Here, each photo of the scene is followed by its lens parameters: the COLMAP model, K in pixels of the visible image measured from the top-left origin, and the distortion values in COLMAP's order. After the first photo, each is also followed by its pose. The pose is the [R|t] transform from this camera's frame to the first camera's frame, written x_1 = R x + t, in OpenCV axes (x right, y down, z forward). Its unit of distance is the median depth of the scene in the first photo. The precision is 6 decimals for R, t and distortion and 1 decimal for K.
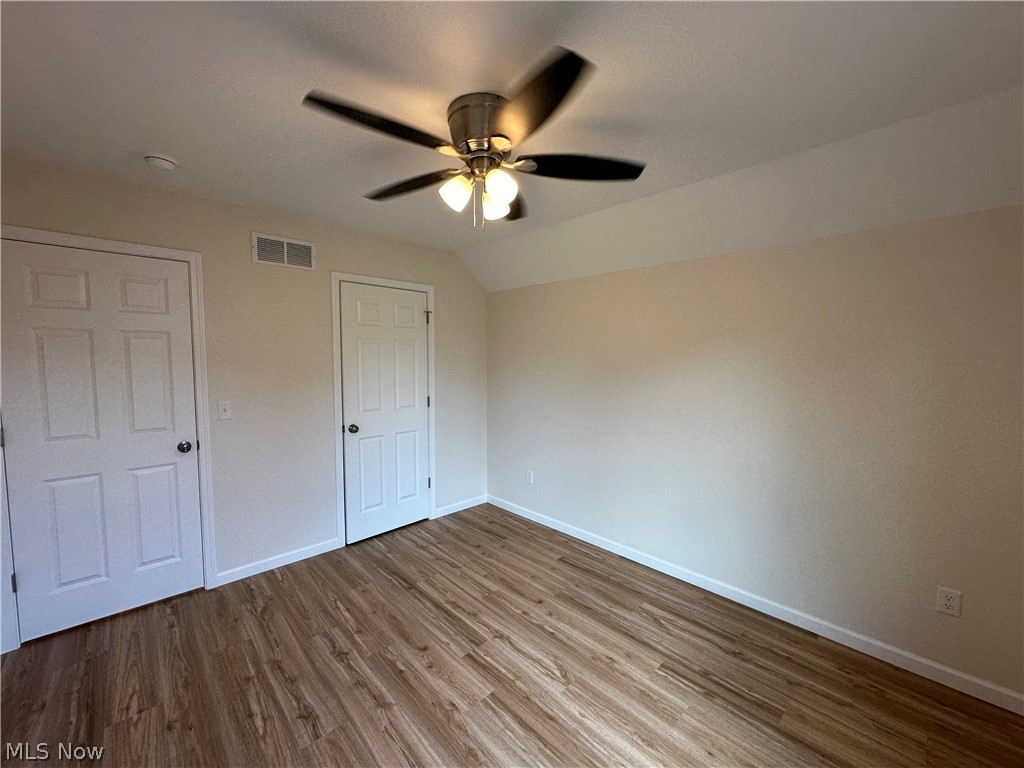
lens RADIAL K [[408.6, 0, 512.0], [0, 408.6, 384.0], [0, 0, 1]] dist [-0.002737, -0.000184]
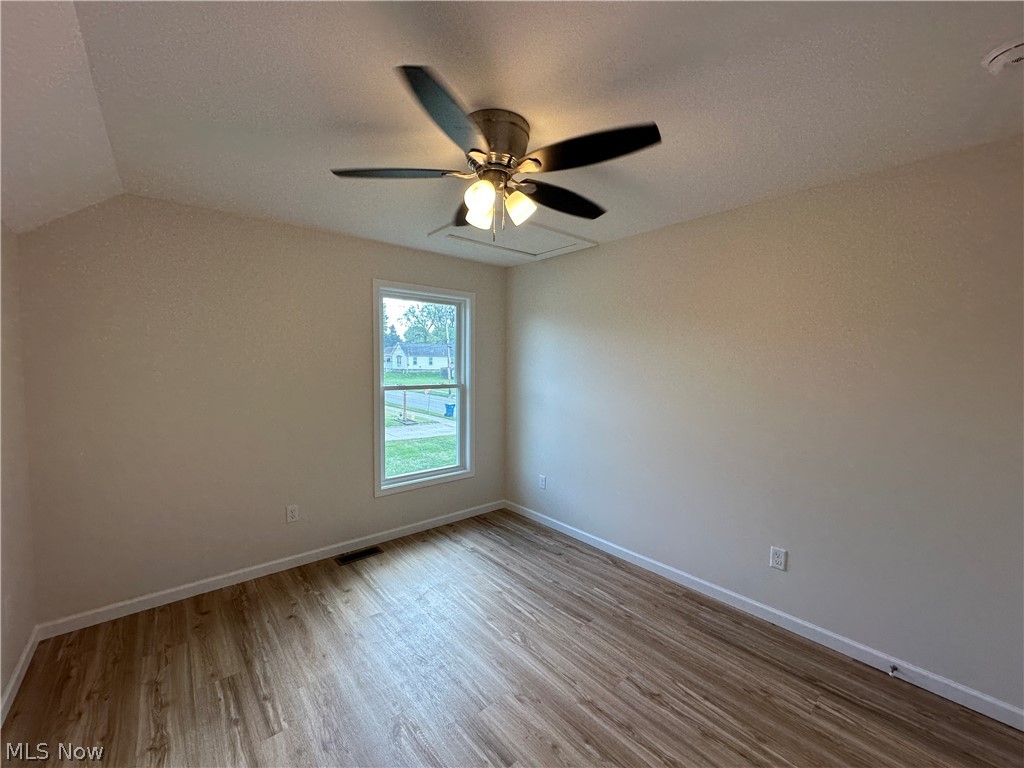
lens RADIAL K [[408.6, 0, 512.0], [0, 408.6, 384.0], [0, 0, 1]] dist [-0.002737, -0.000184]
pose [[-0.998503, -0.018243, 0.051560, -0.163220], [-0.011678, 0.992105, 0.124869, -0.137185], [-0.053431, 0.124080, -0.990833, 1.931018]]
